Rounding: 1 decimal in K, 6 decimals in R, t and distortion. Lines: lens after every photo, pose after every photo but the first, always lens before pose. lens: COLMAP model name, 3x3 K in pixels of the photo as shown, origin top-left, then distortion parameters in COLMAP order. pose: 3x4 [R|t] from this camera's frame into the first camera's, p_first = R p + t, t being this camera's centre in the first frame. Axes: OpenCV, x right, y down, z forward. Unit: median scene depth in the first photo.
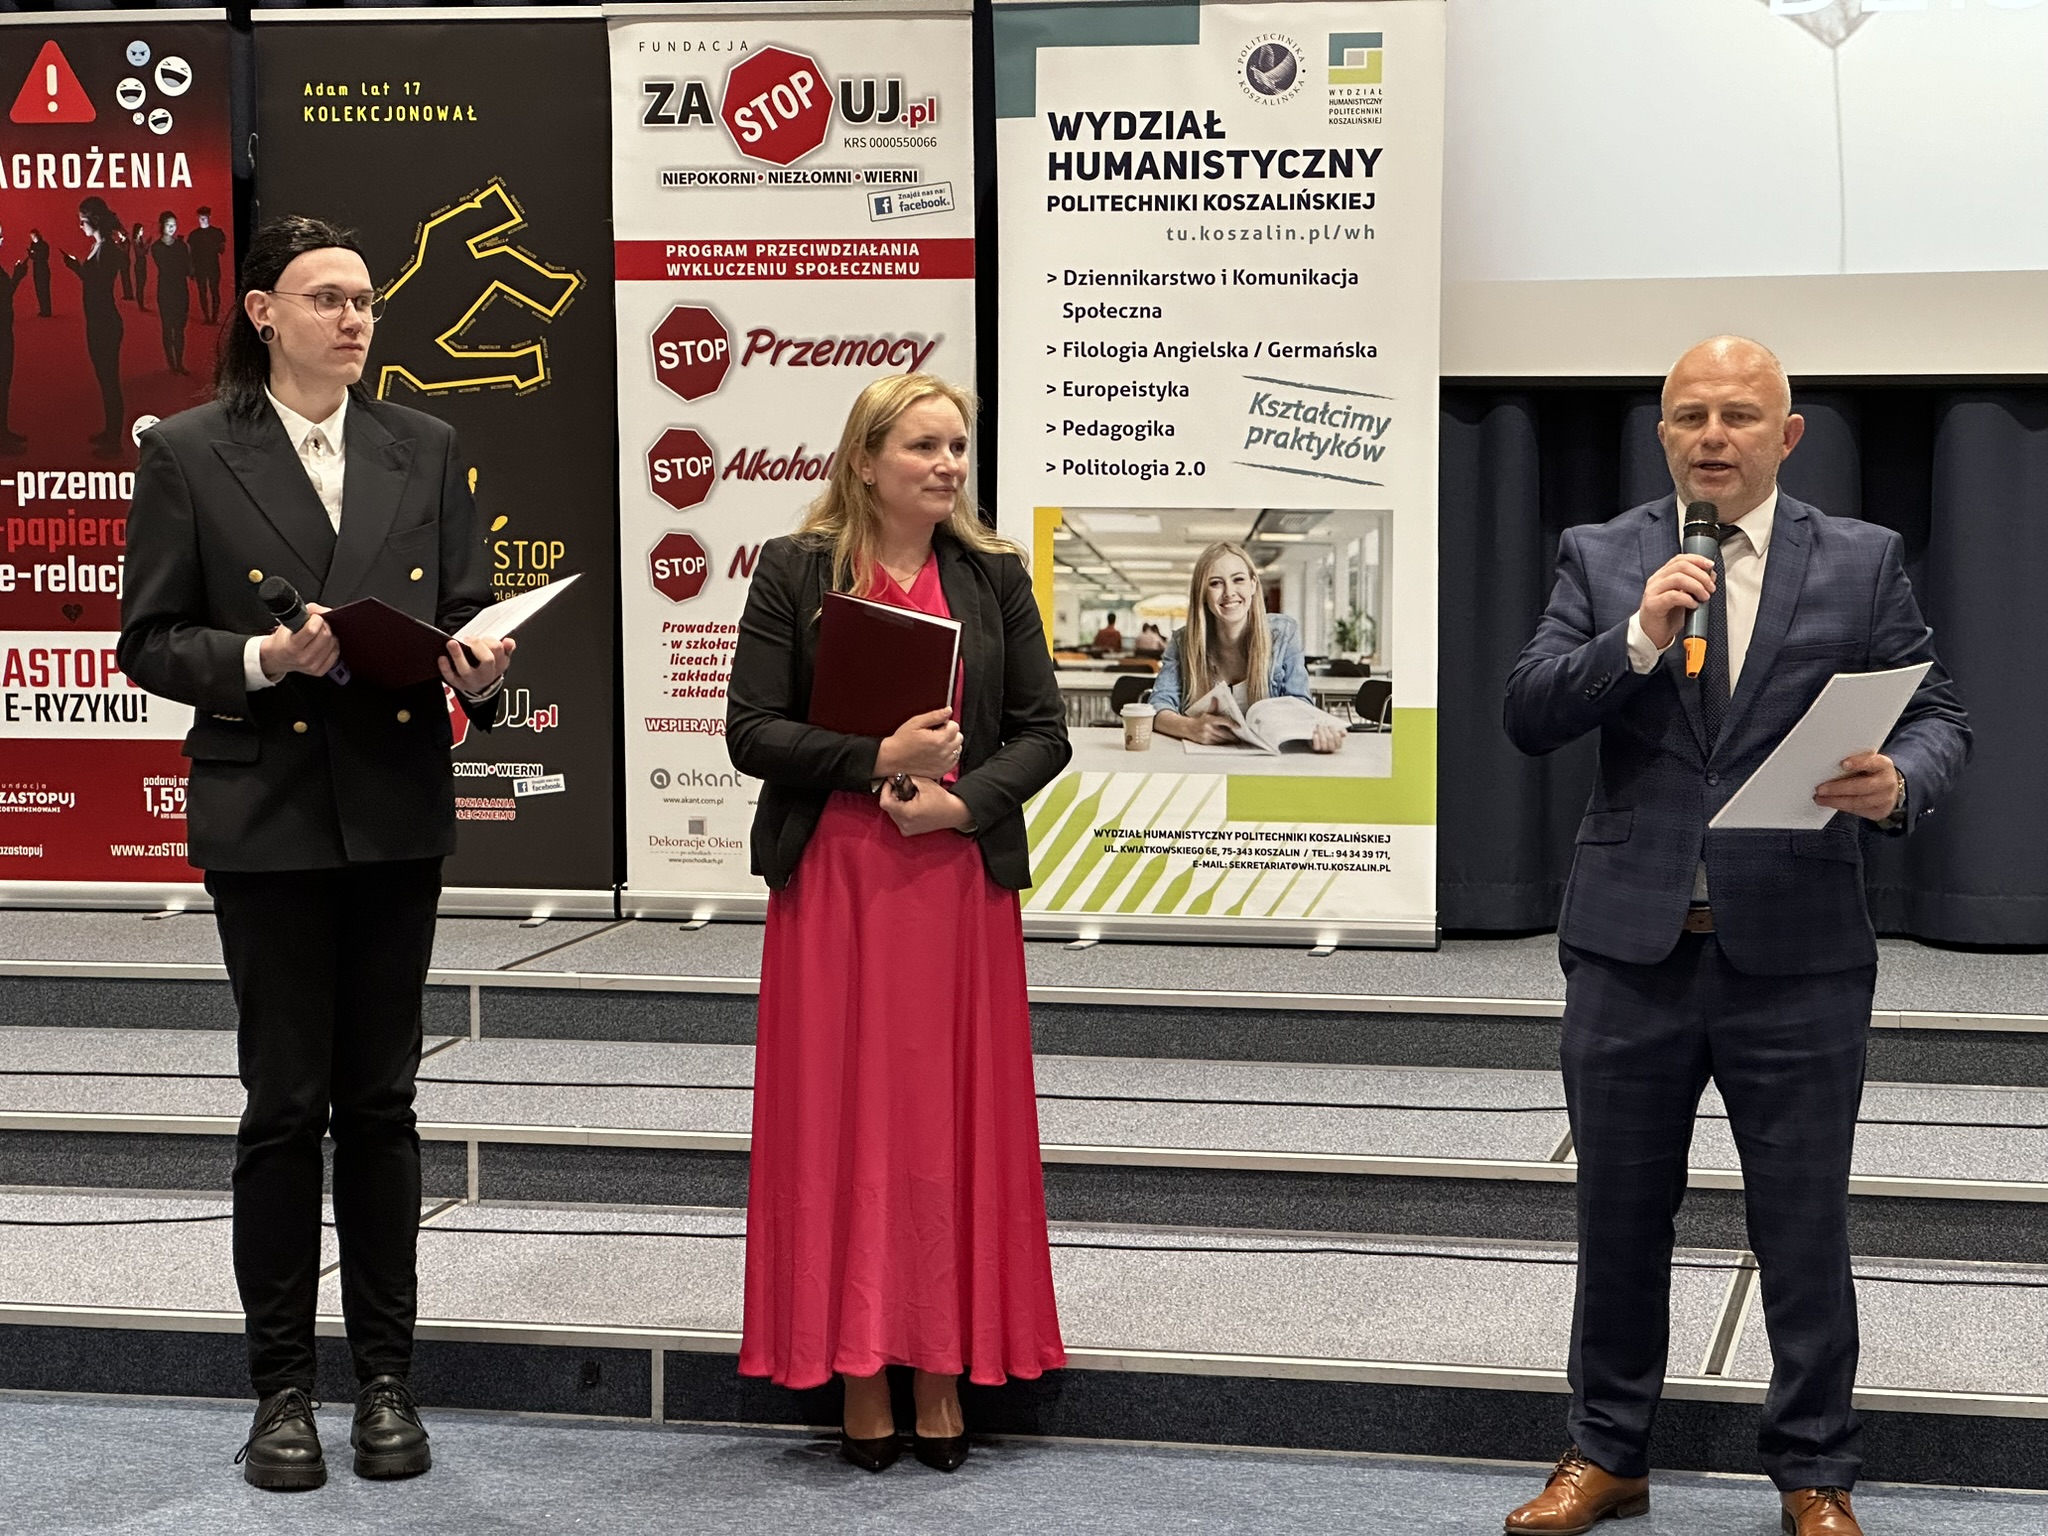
lens RADIAL K [[4587.1, 0, 1018.4], [0, 4587.1, 728.2], [0, 0, 1]] dist [-0.387577, 9.338847]
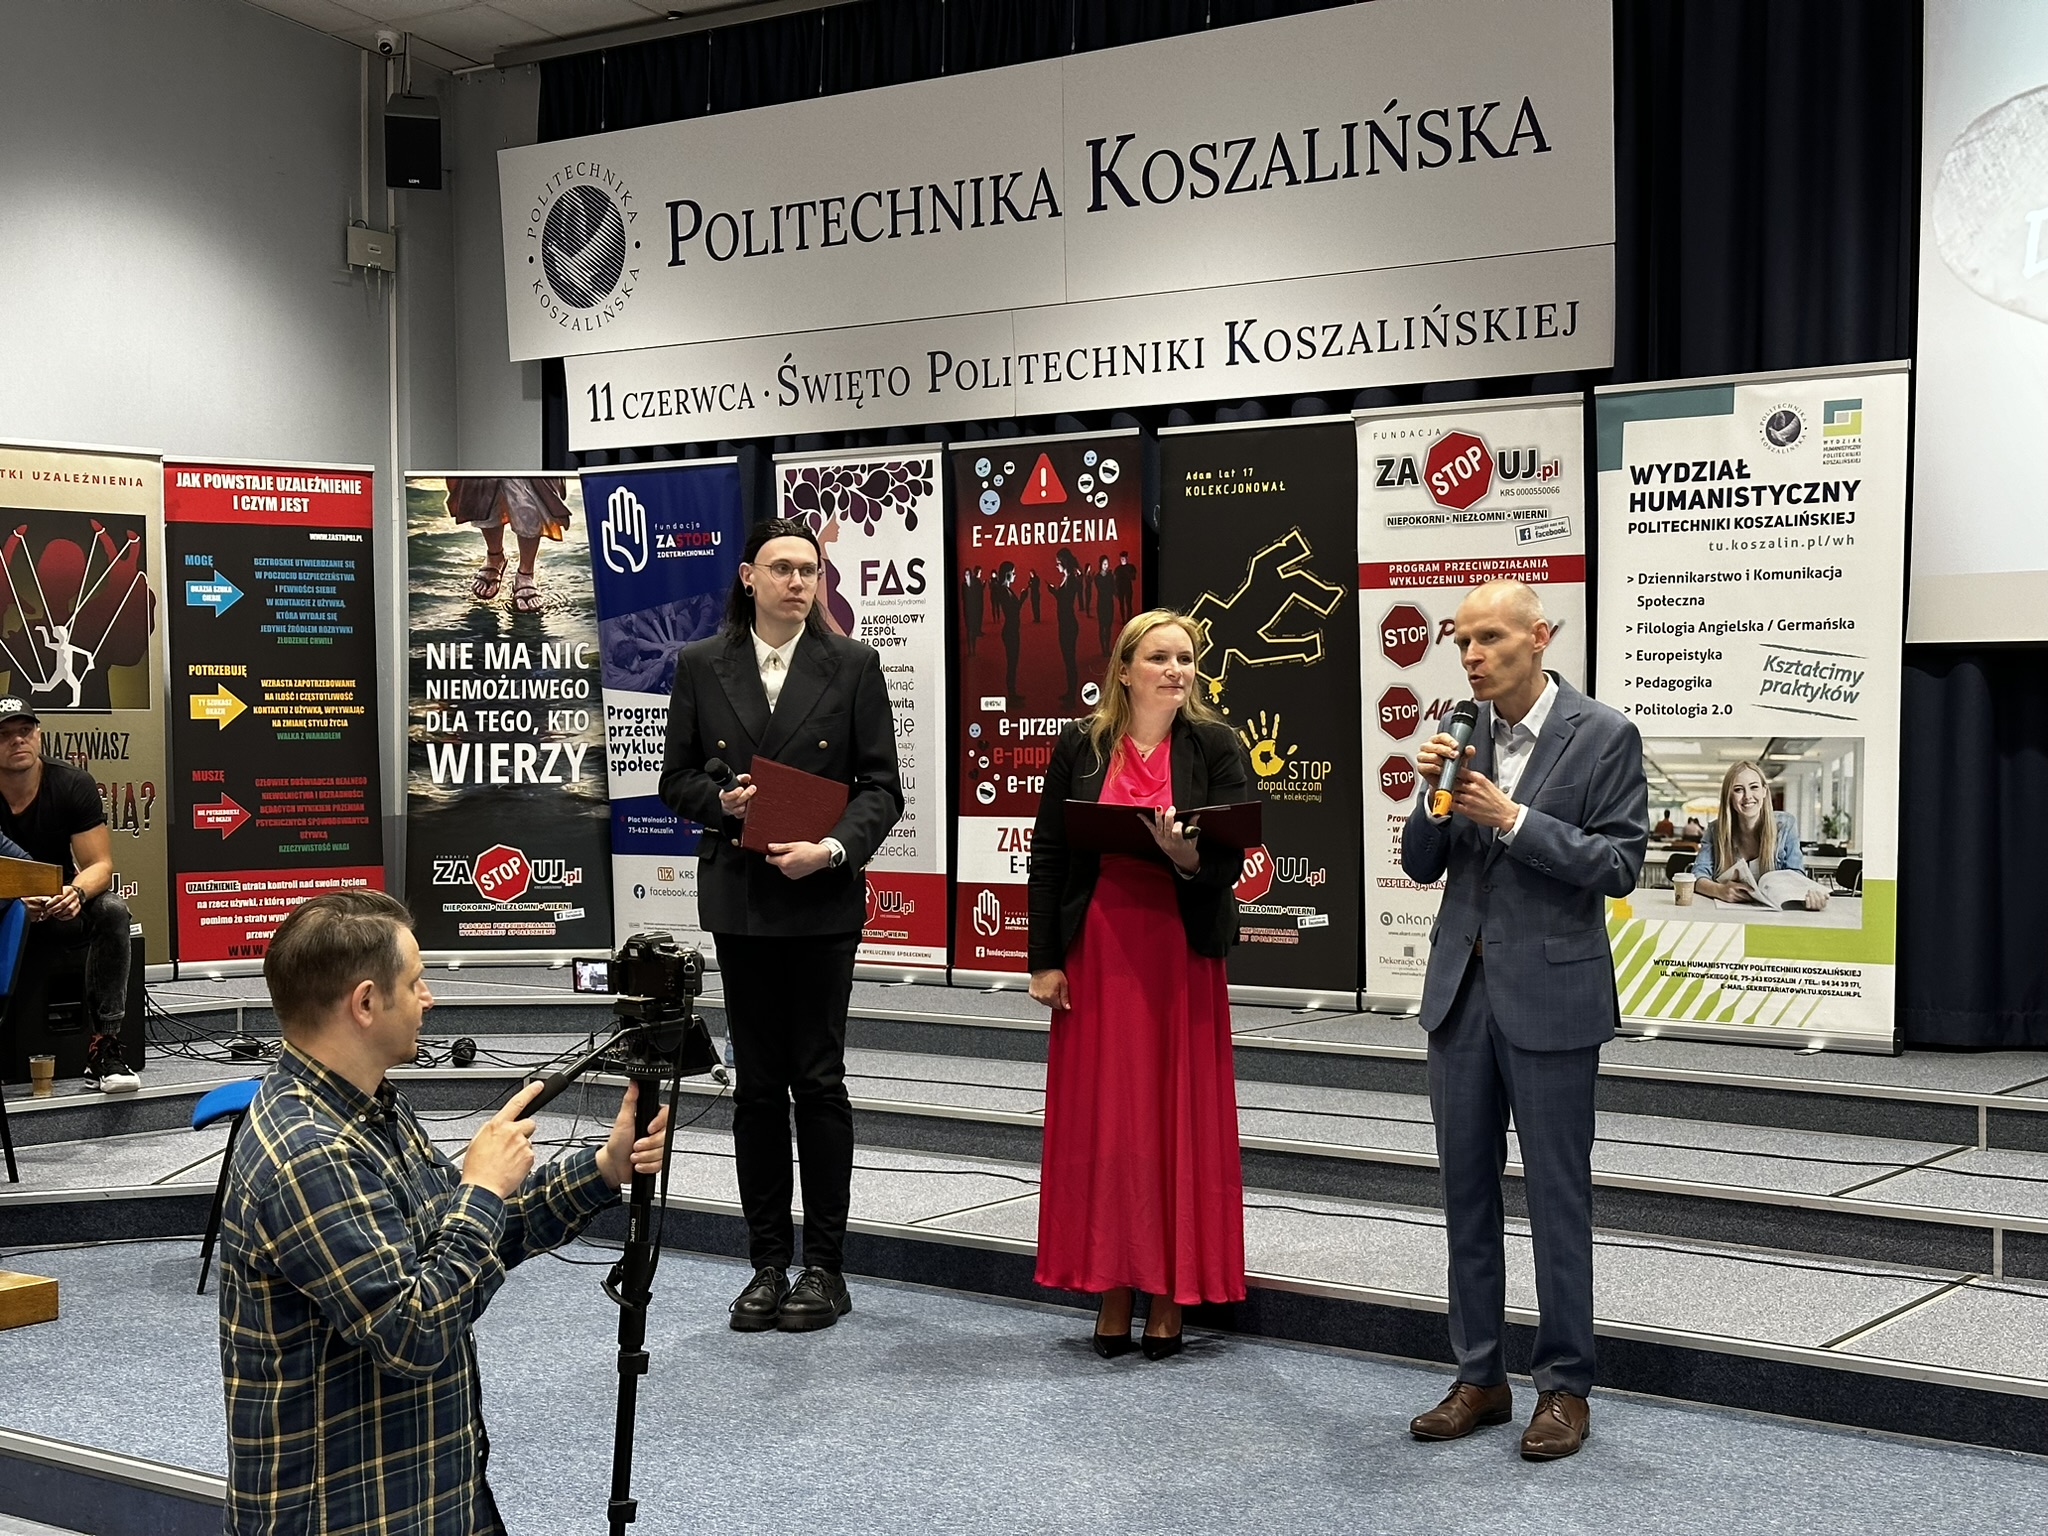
lens RADIAL K [[2825.9, 0, 1030.4], [0, 2825.9, 775.0], [0, 0, 1]] dist [0.144339, -0.013770]
pose [[0.918967, 0.008816, -0.394237, 0.189870], [-0.034033, 0.997793, -0.057017, 0.021919], [0.392864, 0.065814, 0.917238, 0.097931]]
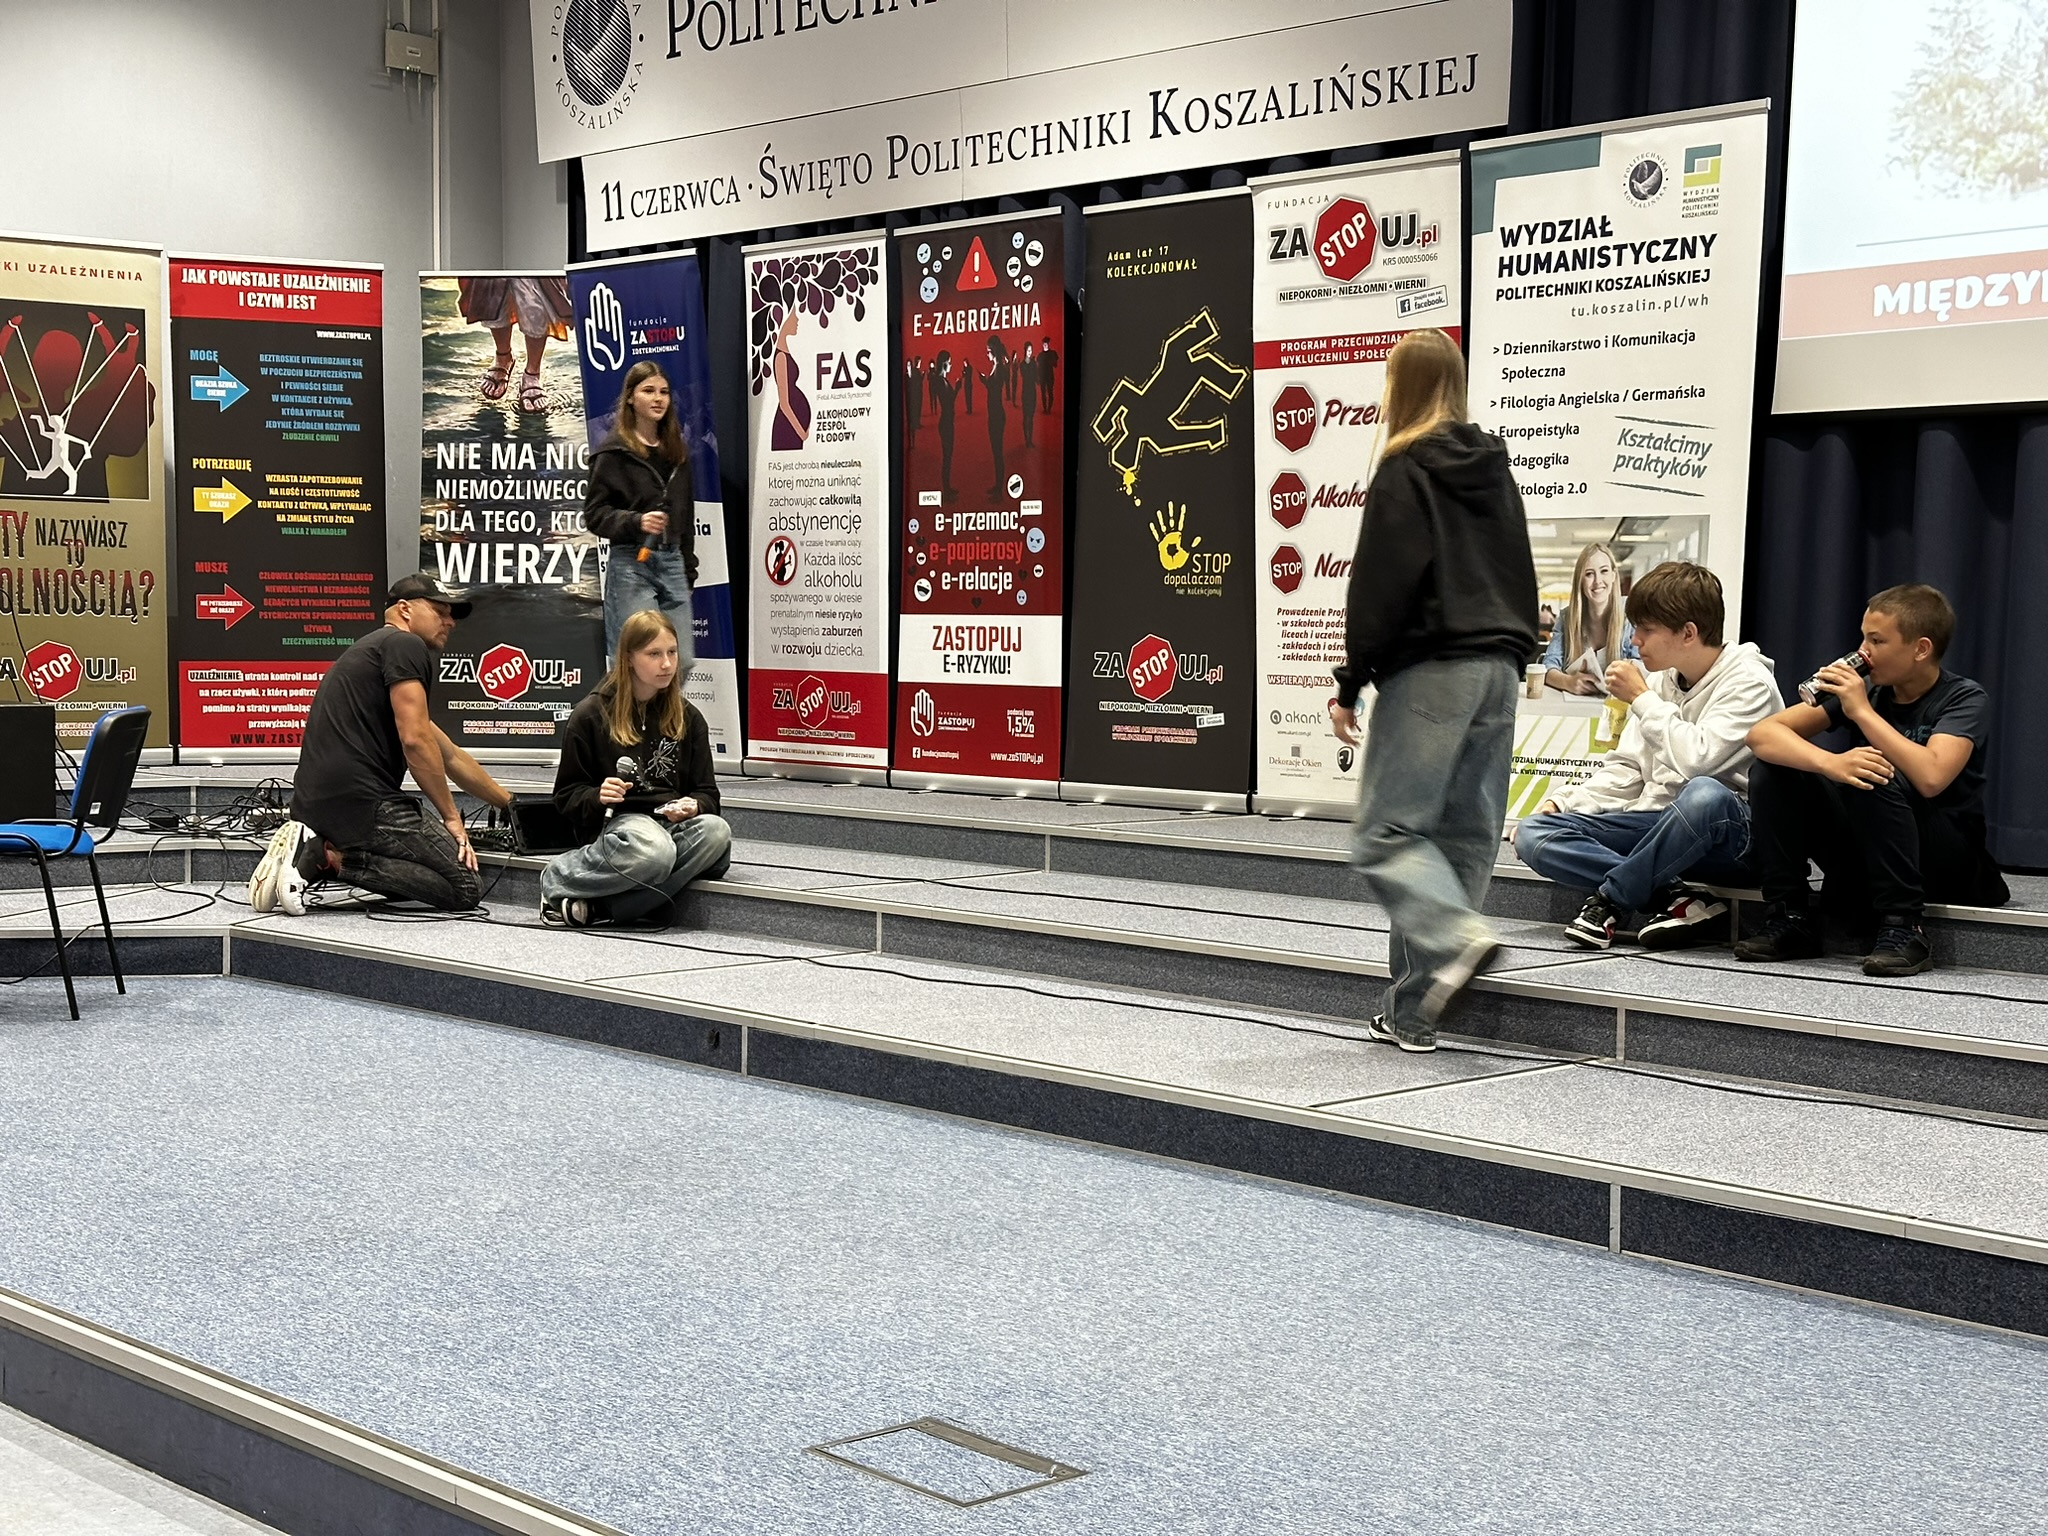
lens RADIAL K [[2822.0, 0, 1024.3], [0, 2822.0, 772.6], [0, 0, 1]] dist [0.188070, -0.392160]
pose [[0.837018, 0.044451, -0.545367, 0.357904], [-0.060165, 0.998128, -0.010985, 0.044949], [0.543858, 0.042007, 0.838125, 0.219217]]
